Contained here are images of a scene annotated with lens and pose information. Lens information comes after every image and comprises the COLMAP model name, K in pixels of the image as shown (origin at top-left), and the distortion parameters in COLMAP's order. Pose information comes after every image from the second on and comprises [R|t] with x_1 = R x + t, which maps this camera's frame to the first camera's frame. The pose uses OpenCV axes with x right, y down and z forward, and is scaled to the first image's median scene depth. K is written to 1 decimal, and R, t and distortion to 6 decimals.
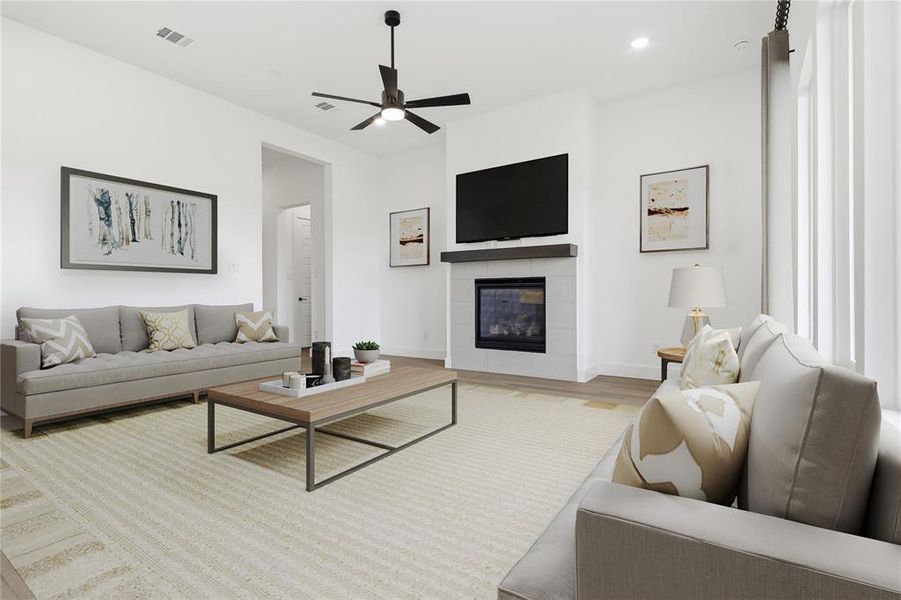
lens RADIAL K [[435.9, 0, 450.5], [0, 435.9, 300.0], [0, 0, 1]] dist [0.001409, -0.000101]
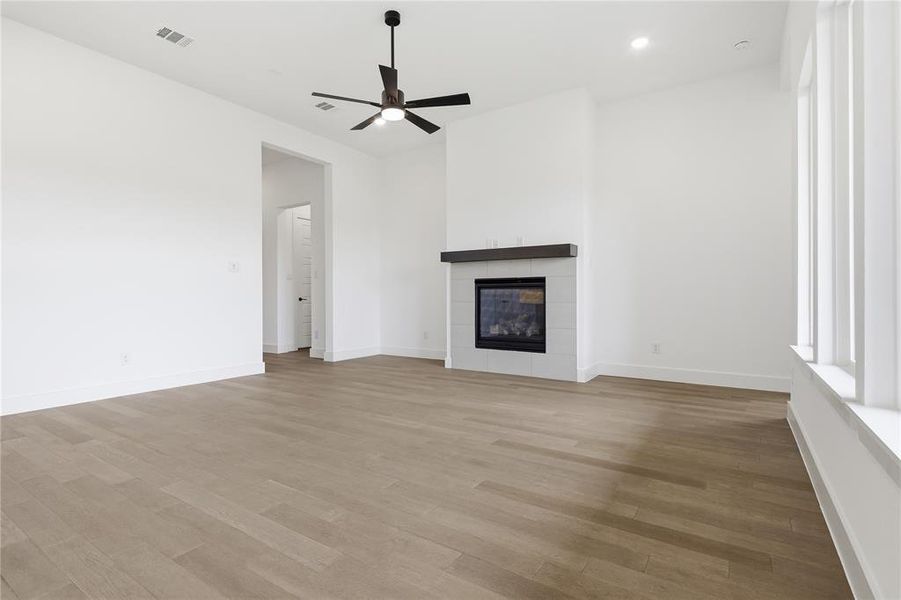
lens RADIAL K [[436.6, 0, 450.8], [0, 436.6, 298.2], [0, 0, 1]] dist [0.000105, -0.000219]
pose [[1.000000, -0.000563, 0.000525, -0.000027], [0.000563, 1.000000, 0.000776, -0.005581], [-0.000525, -0.000775, 1.000000, 0.000013]]
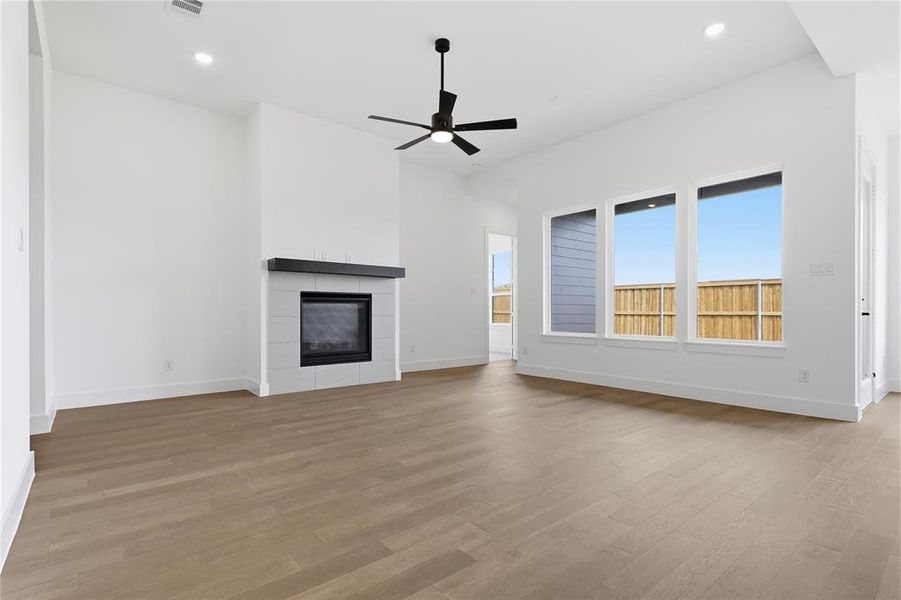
lens RADIAL K [[444.6, 0, 449.7], [0, 444.6, 312.2], [0, 0, 1]] dist [0.000037, -0.000049]
pose [[0.258036, -0.002177, 0.966133, -0.947682], [-0.001259, 0.999996, 0.002589, -0.009044], [-0.966135, -0.001884, 0.258032, 0.572549]]
